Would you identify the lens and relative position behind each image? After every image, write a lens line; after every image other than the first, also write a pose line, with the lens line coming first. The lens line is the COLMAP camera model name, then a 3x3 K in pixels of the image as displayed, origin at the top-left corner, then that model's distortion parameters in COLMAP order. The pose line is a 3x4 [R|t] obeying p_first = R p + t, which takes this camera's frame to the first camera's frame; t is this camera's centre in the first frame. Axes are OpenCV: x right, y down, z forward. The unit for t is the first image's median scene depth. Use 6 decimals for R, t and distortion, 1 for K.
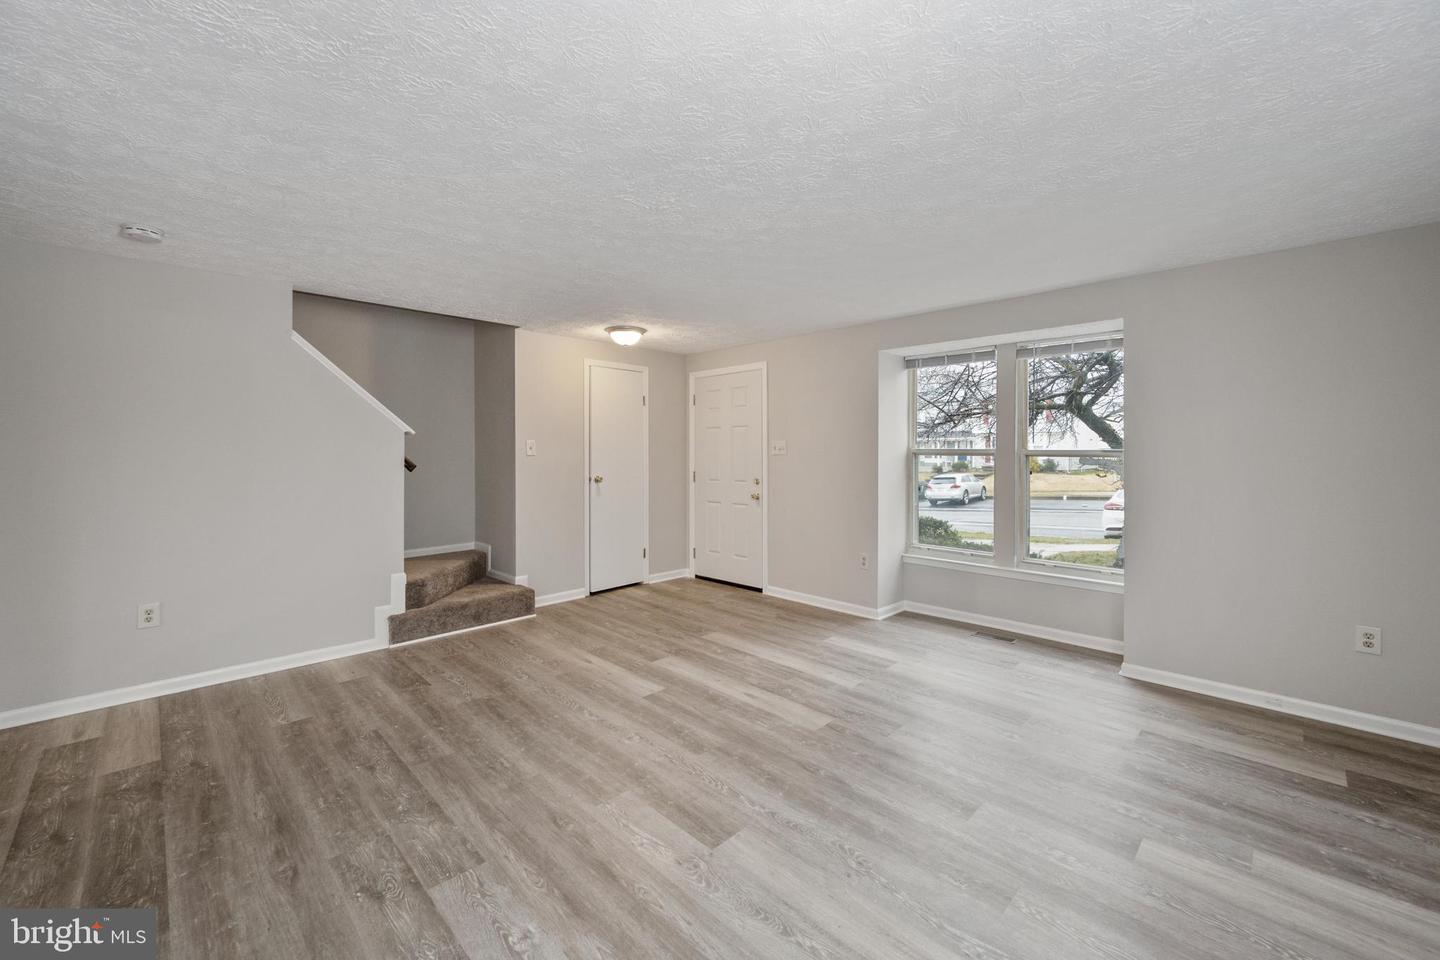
lens RADIAL K [[580.7, 0, 723.5], [0, 580.7, 466.3], [0, 0, 1]] dist [0.000452, -0.001242]
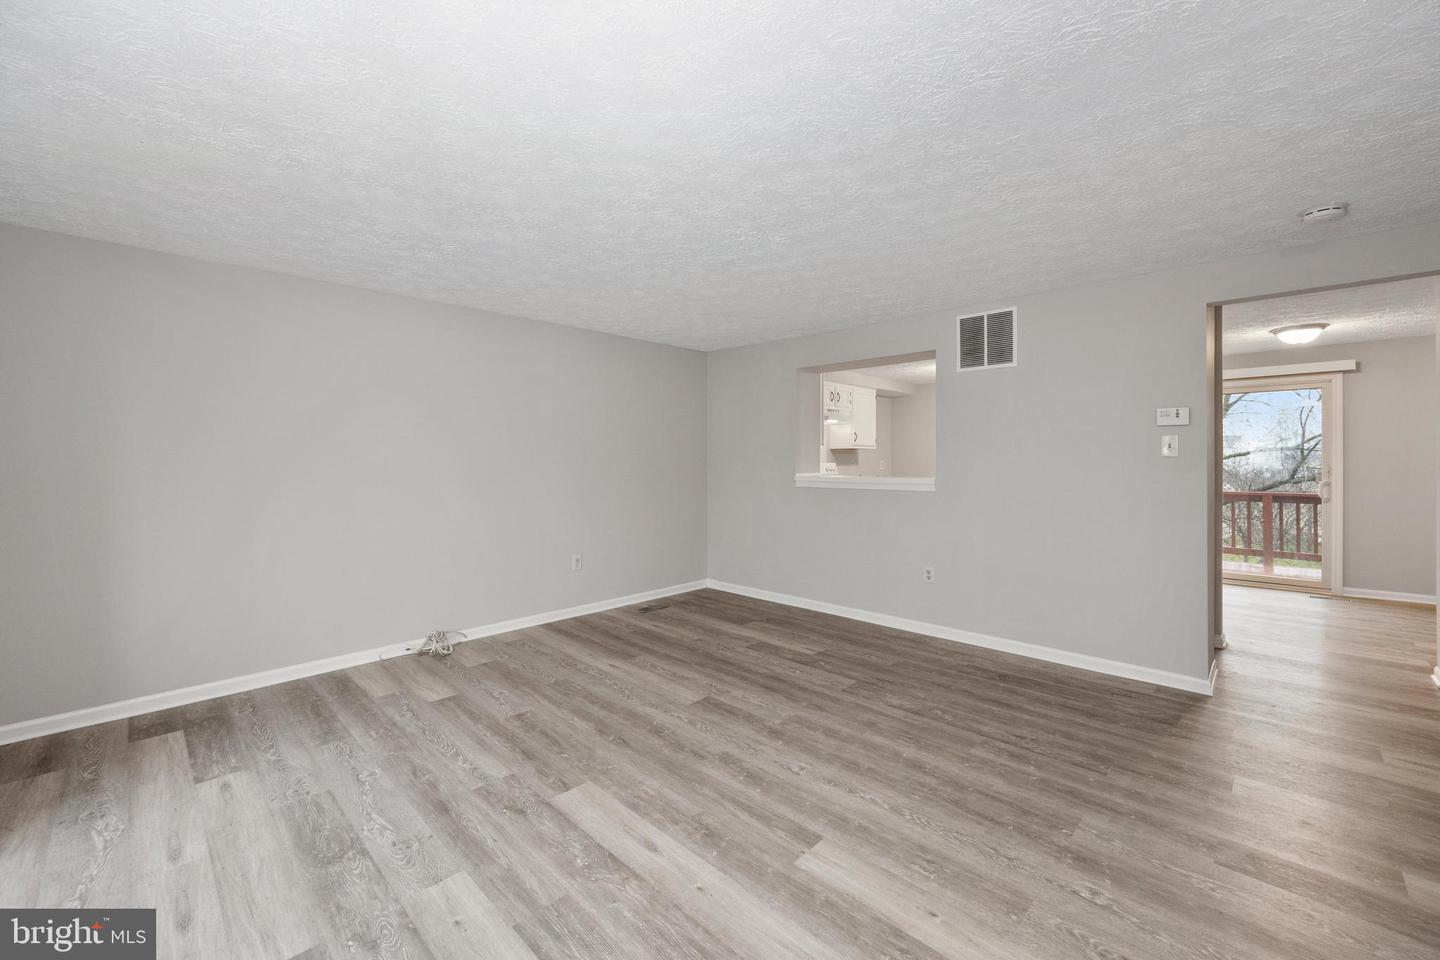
lens RADIAL K [[580.7, 0, 712.3], [0, 580.7, 469.0], [0, 0, 1]] dist [0.000452, -0.001242]
pose [[-0.999993, 0.001697, 0.003266, -0.024969], [0.001844, 0.998955, 0.045664, -0.034357], [-0.003185, 0.045670, -0.998952, 1.805342]]
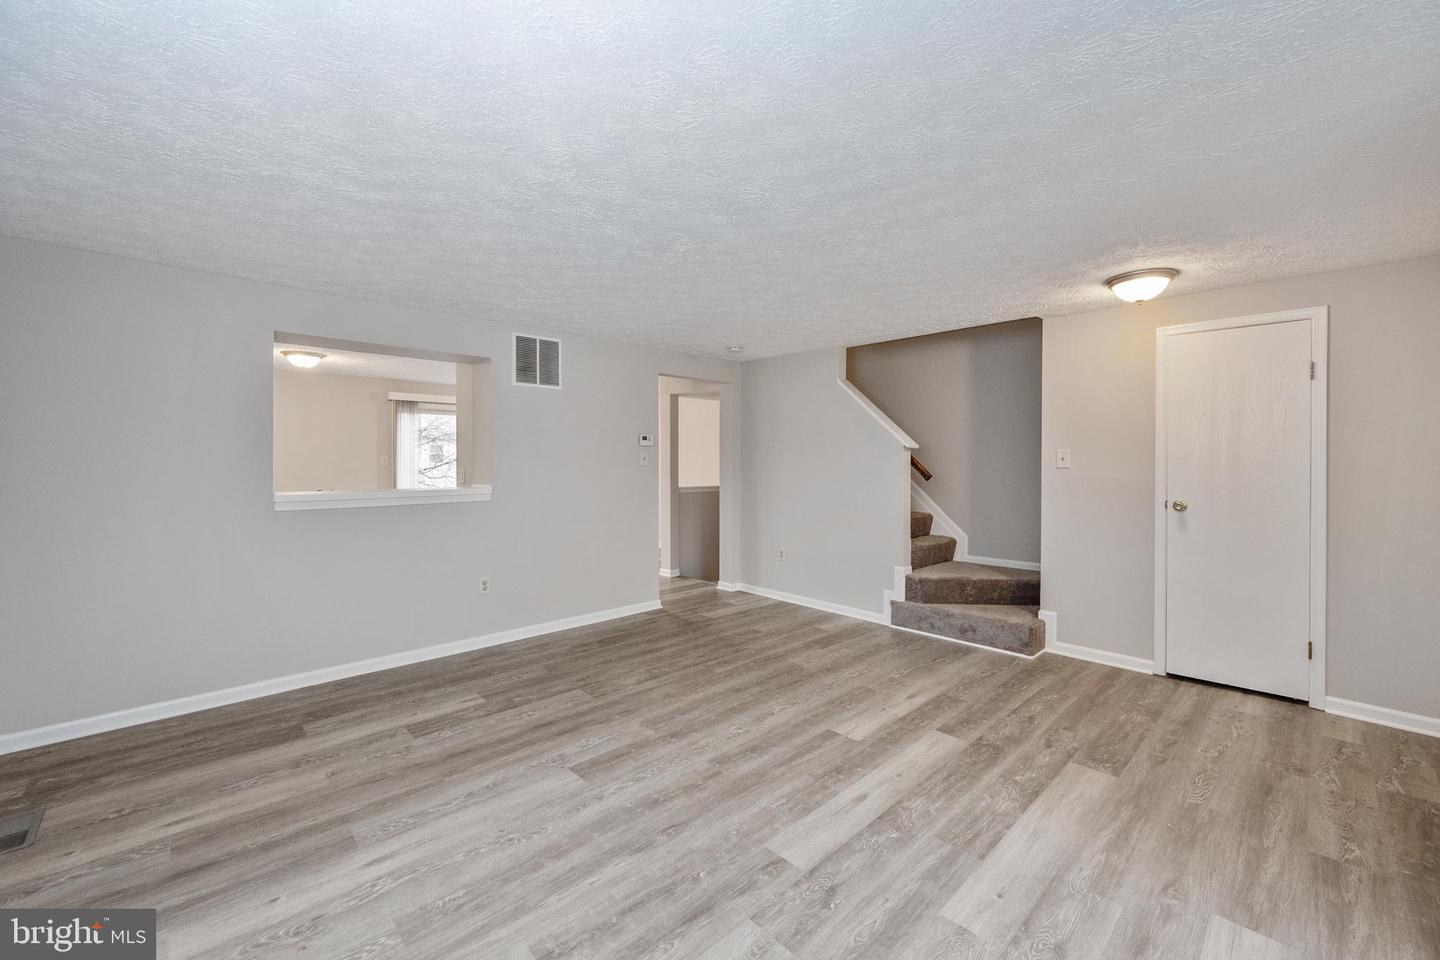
lens RADIAL K [[580.7, 0, 718.3], [0, 580.7, 477.0], [0, 0, 1]] dist [0.000452, -0.001242]
pose [[-0.034838, 0.026718, -0.999036, 0.869029], [-0.028460, 0.999211, 0.027715, -0.025184], [0.998988, 0.029398, -0.034050, 0.946580]]
